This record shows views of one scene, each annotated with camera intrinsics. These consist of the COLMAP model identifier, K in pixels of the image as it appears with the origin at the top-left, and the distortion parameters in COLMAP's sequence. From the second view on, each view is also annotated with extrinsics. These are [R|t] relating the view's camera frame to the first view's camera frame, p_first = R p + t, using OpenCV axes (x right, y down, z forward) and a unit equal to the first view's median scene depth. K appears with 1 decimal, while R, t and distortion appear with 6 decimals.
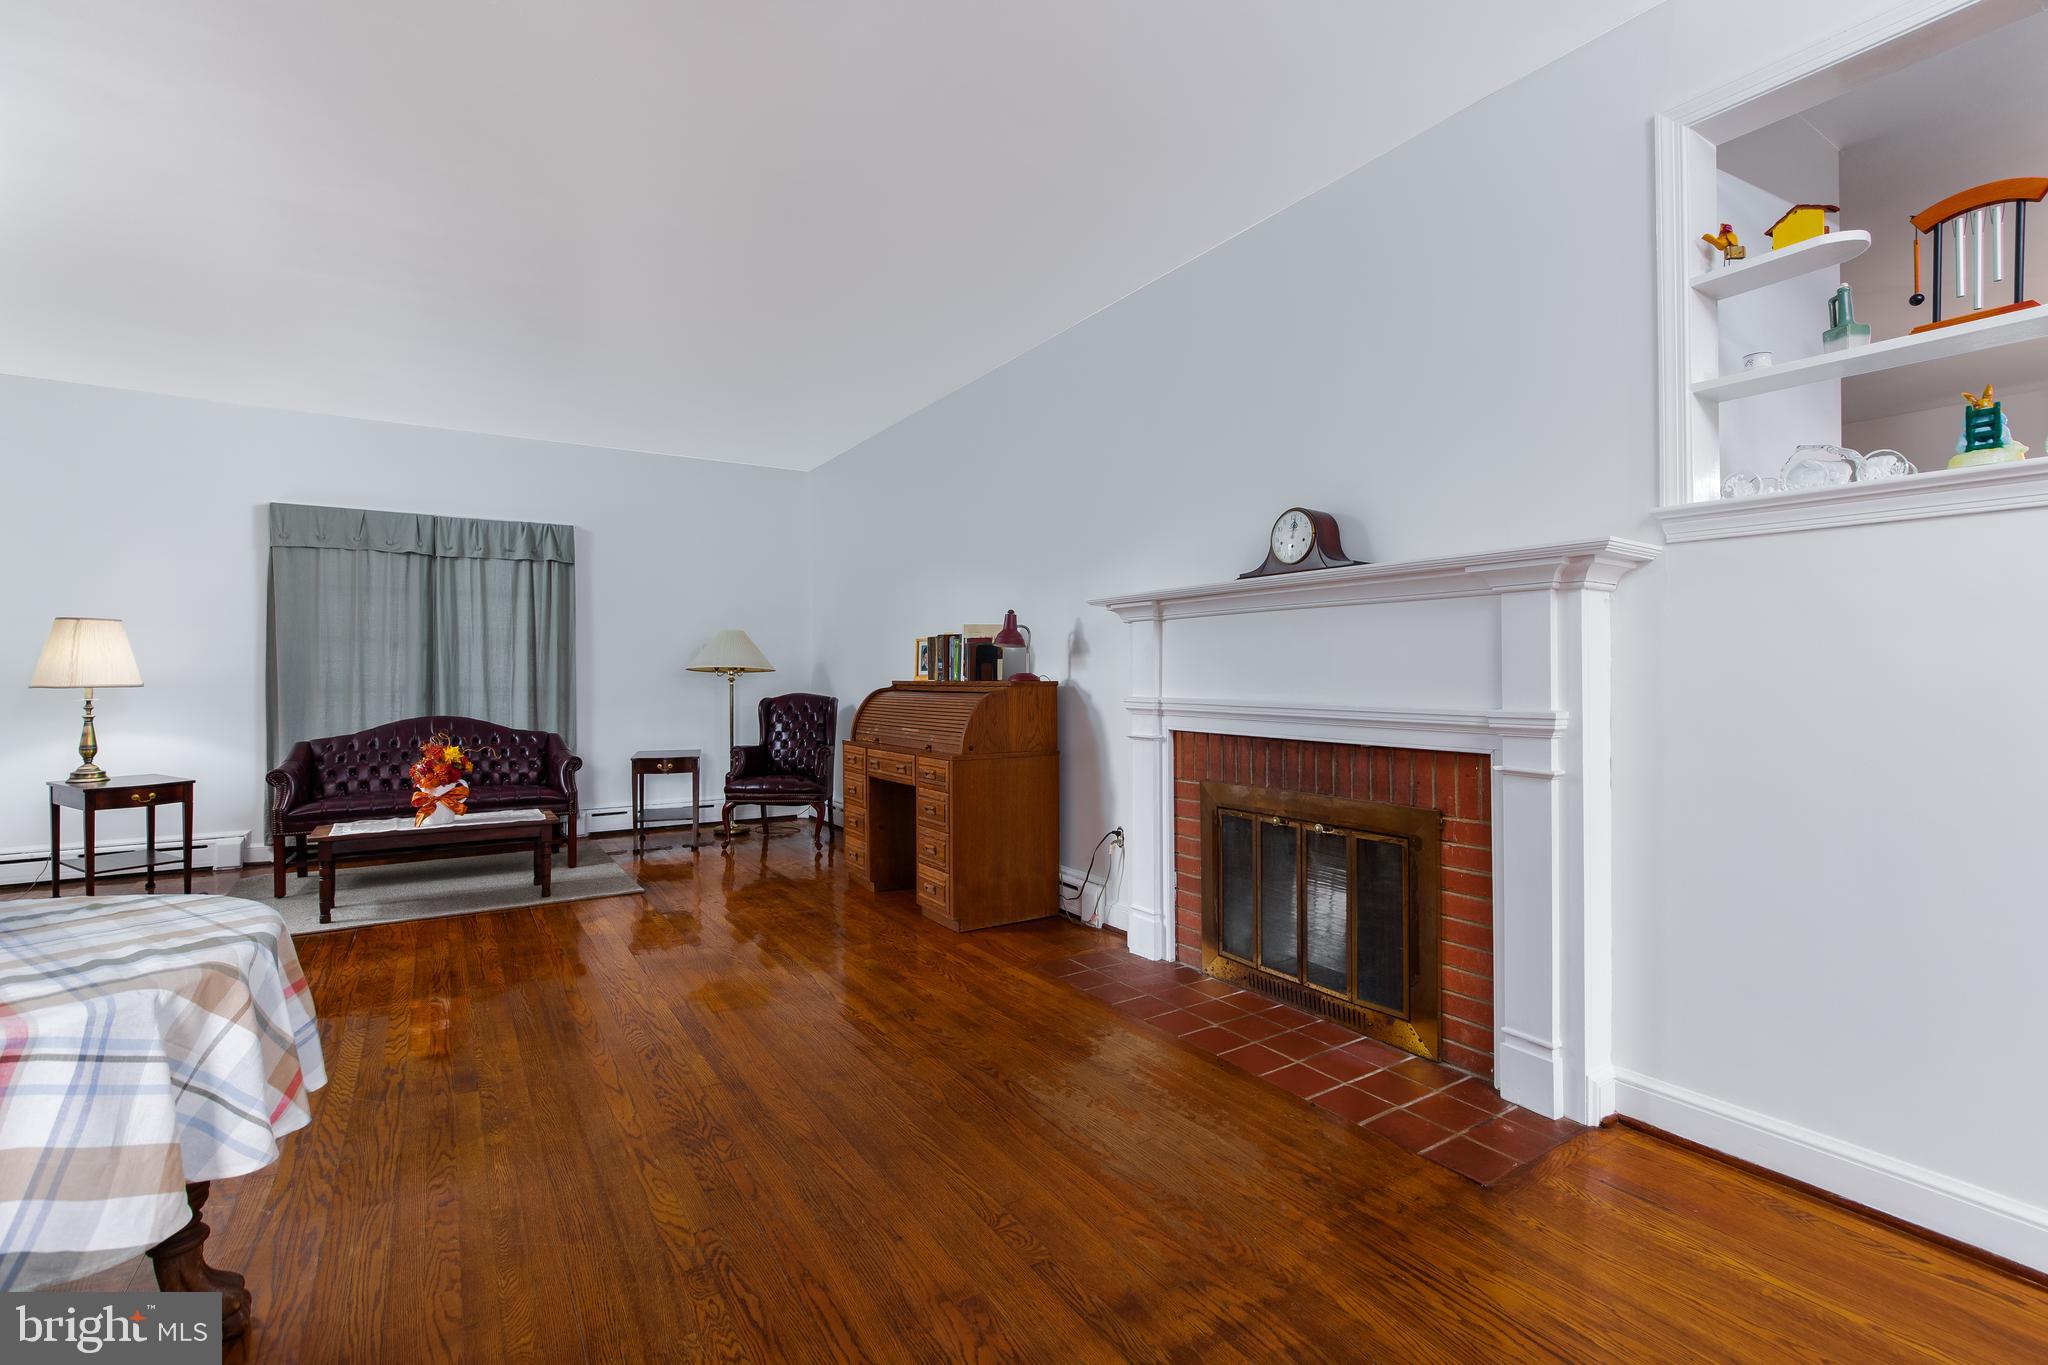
lens RADIAL K [[932.5, 0, 1037.3], [0, 932.5, 669.5], [0, 0, 1]] dist [-0.008257, 0.003739]
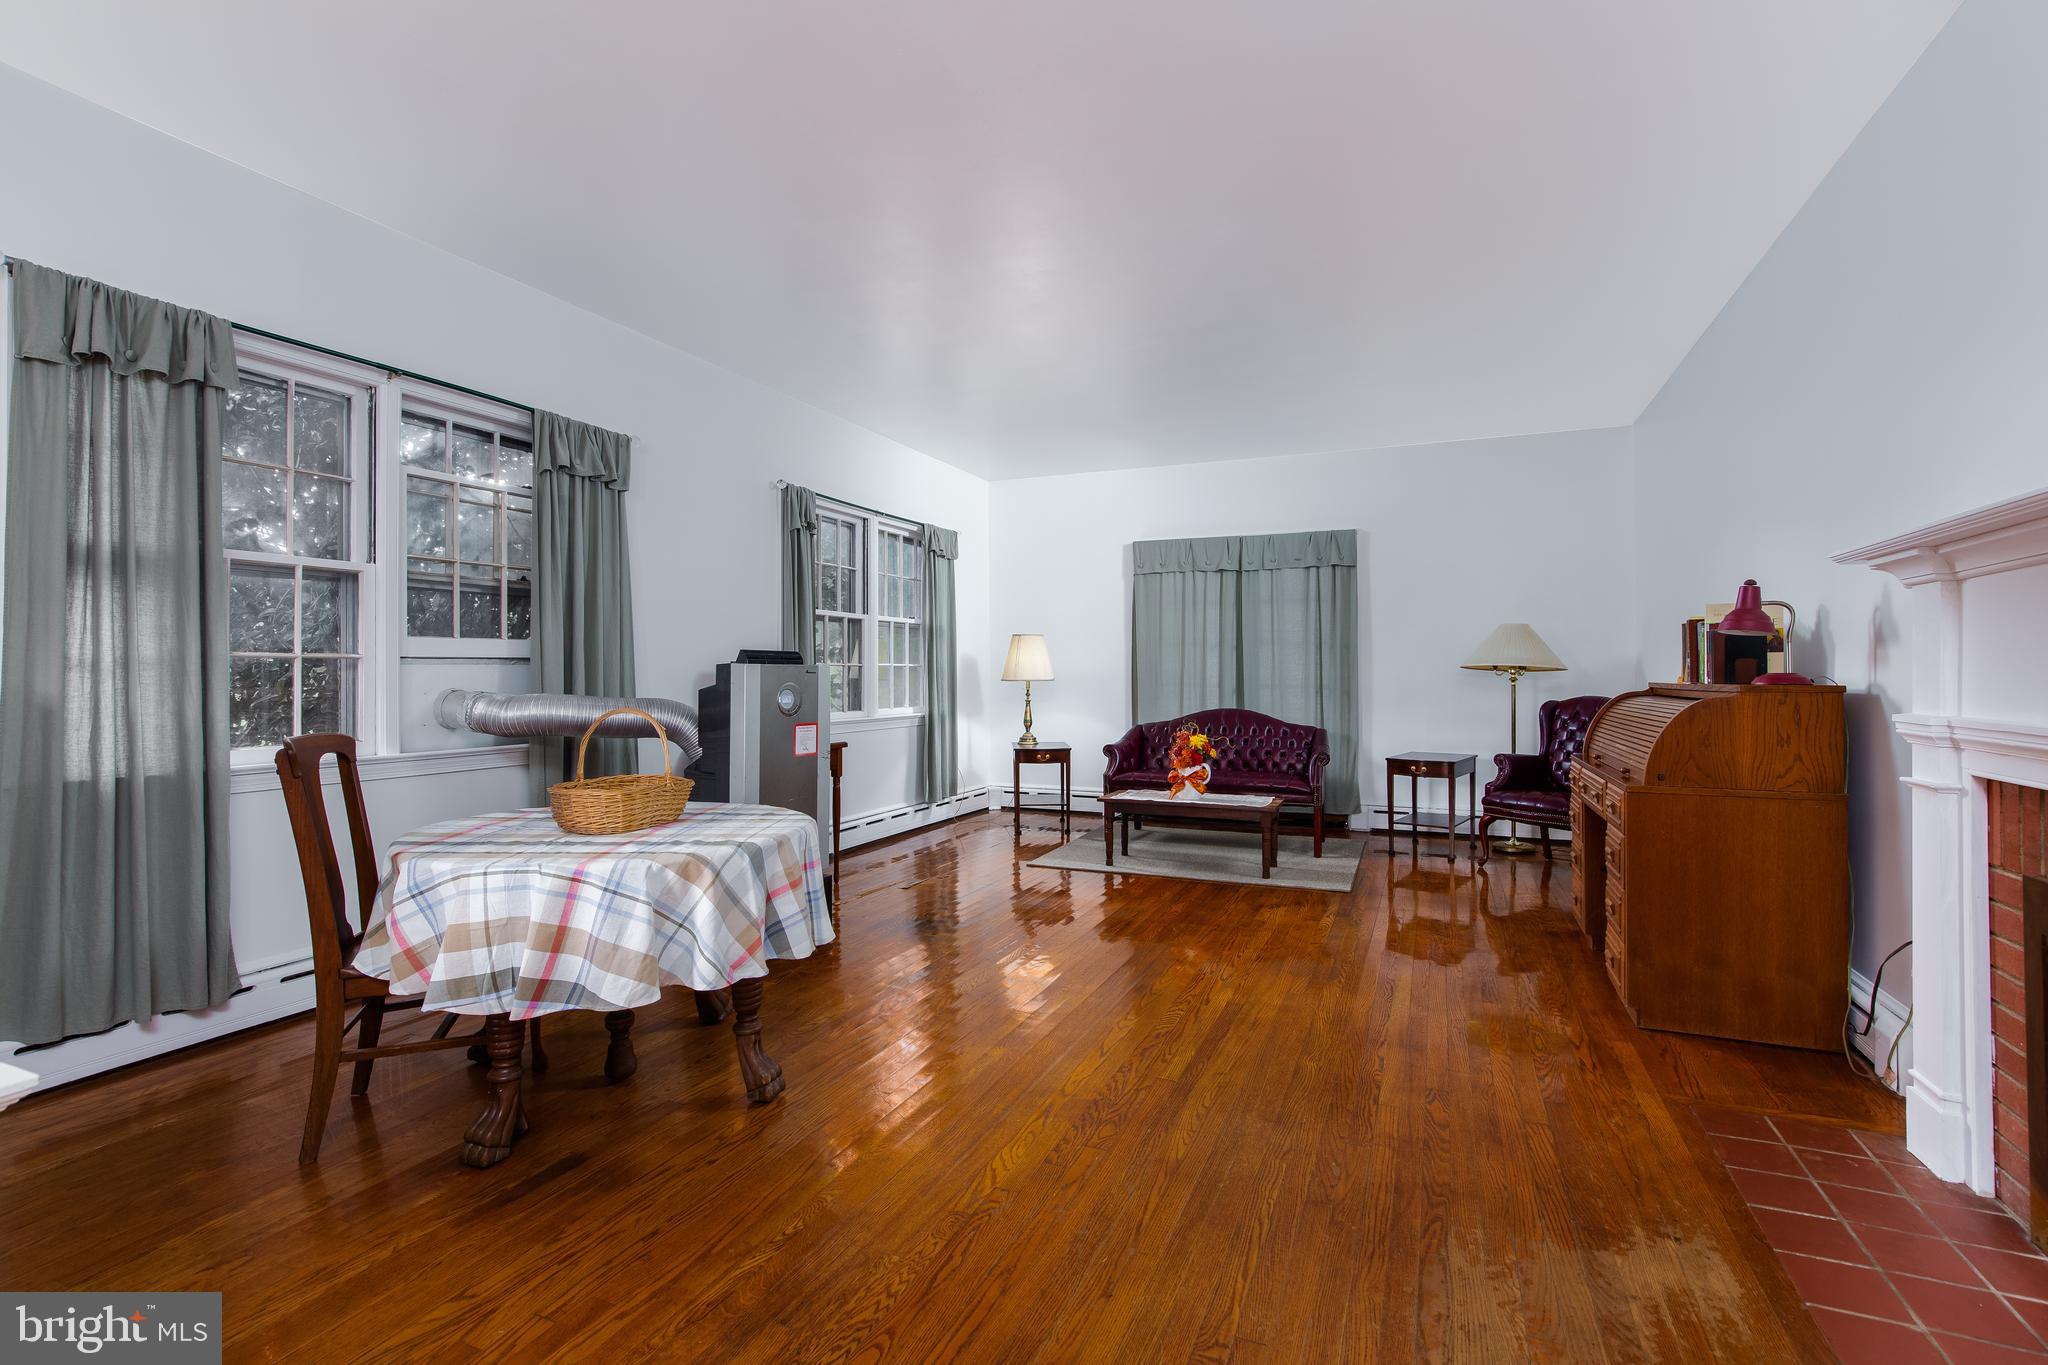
lens RADIAL K [[932.5, 0, 1028.2], [0, 932.5, 670.4], [0, 0, 1]] dist [-0.008257, 0.003739]
pose [[0.552710, 0.000274, -0.833374, 0.248169], [0.002333, 0.999996, 0.001876, -0.000528], [0.833371, -0.002981, 0.552707, 0.190750]]
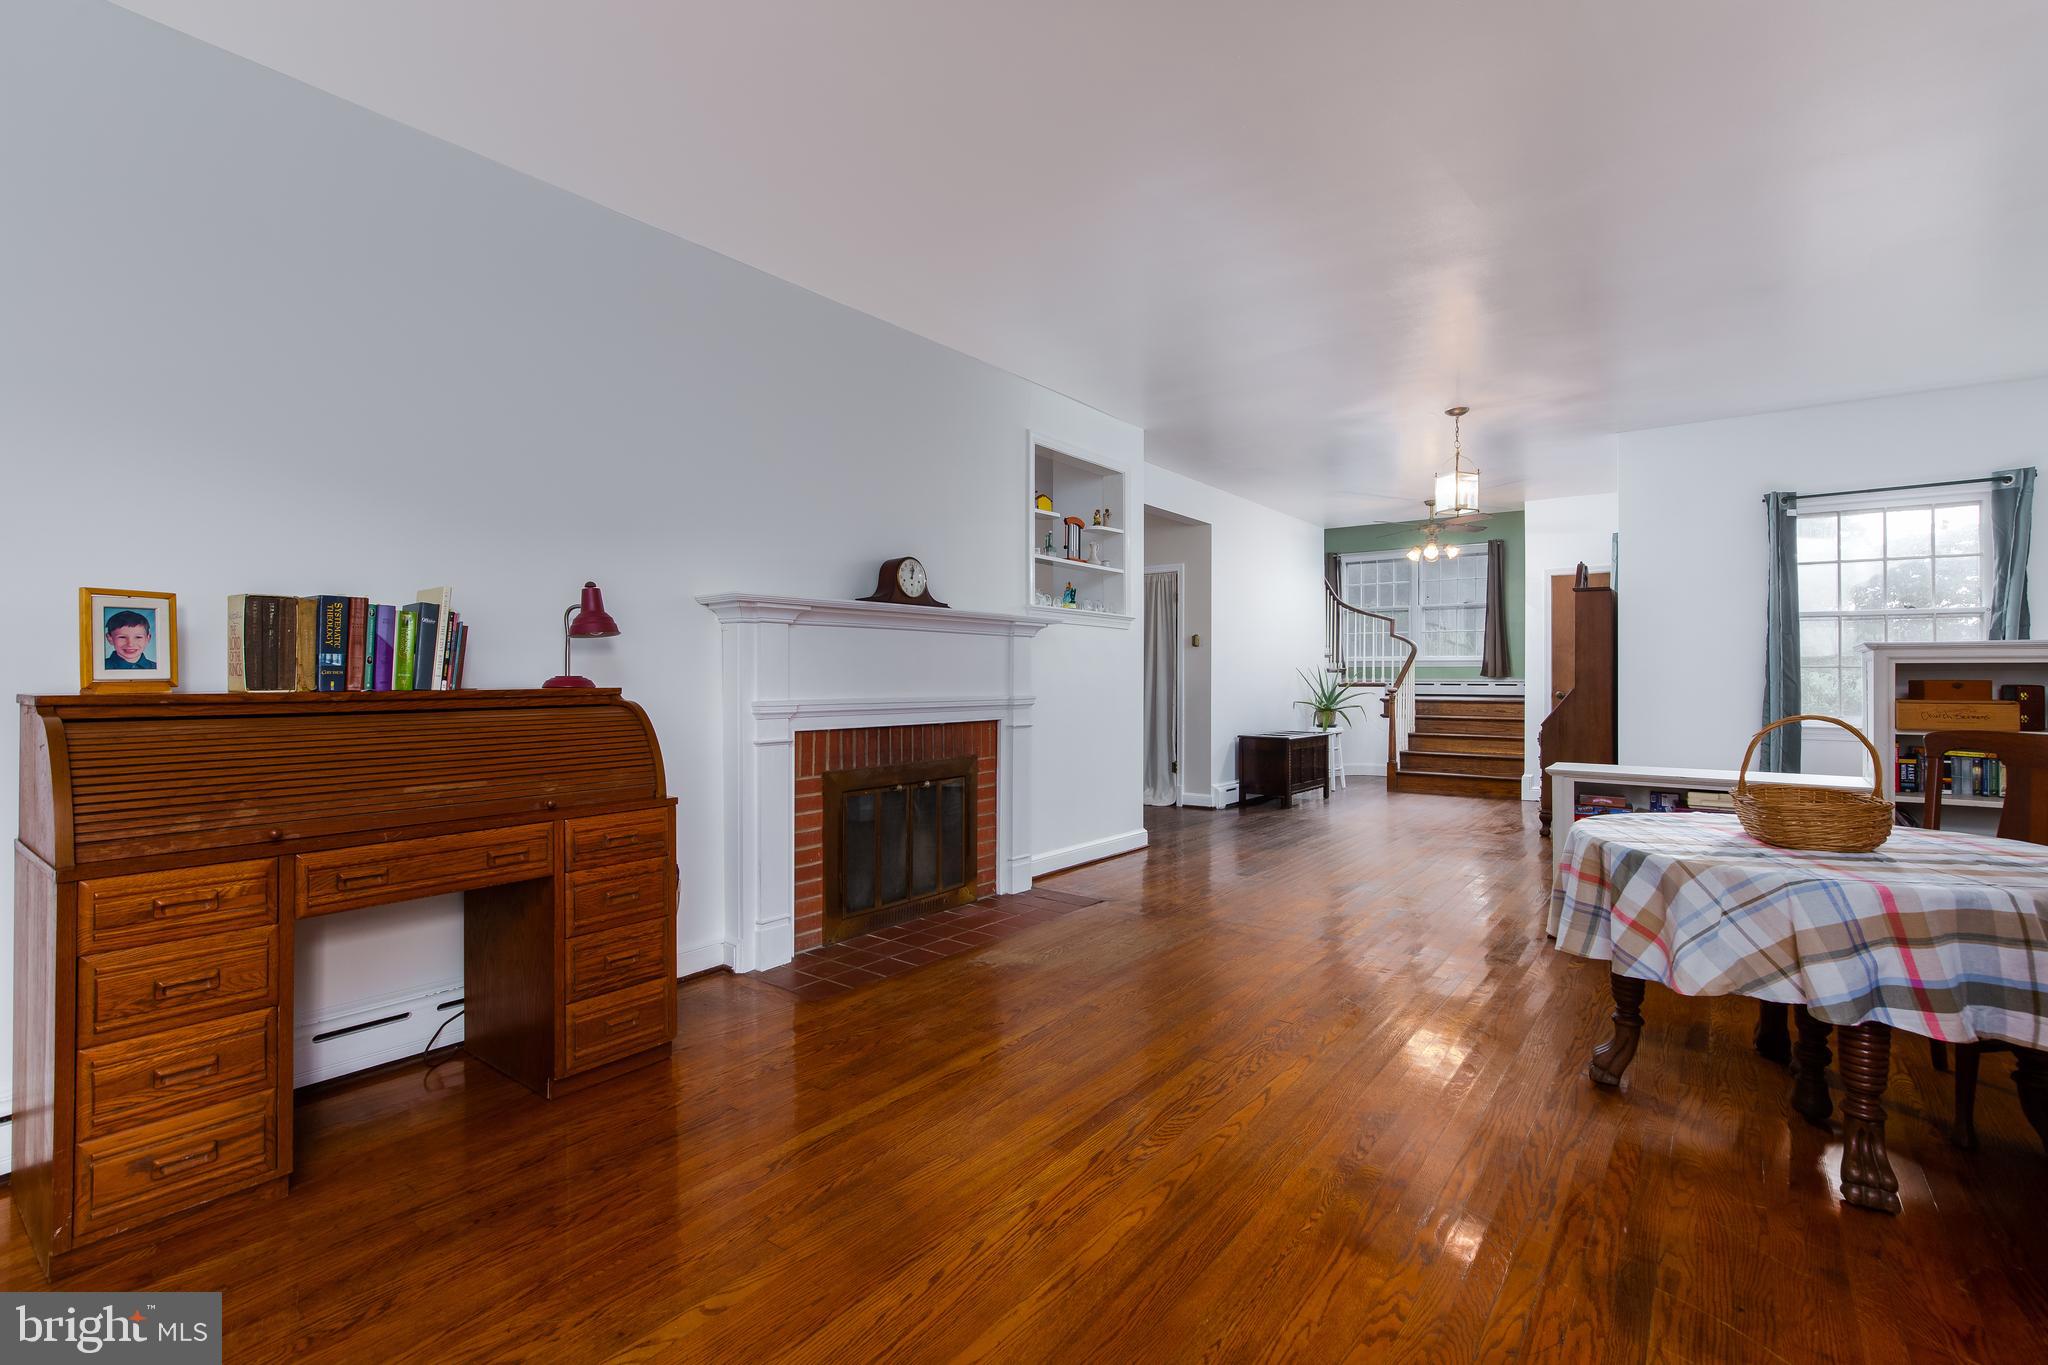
lens RADIAL K [[932.5, 0, 1032.4], [0, 932.5, 675.0], [0, 0, 1]] dist [-0.008257, 0.003739]
pose [[-0.347360, 0.000532, 0.937732, -0.778575], [-0.005781, 0.999980, -0.002709, 0.003198], [-0.937714, -0.006362, -0.347350, 0.946772]]
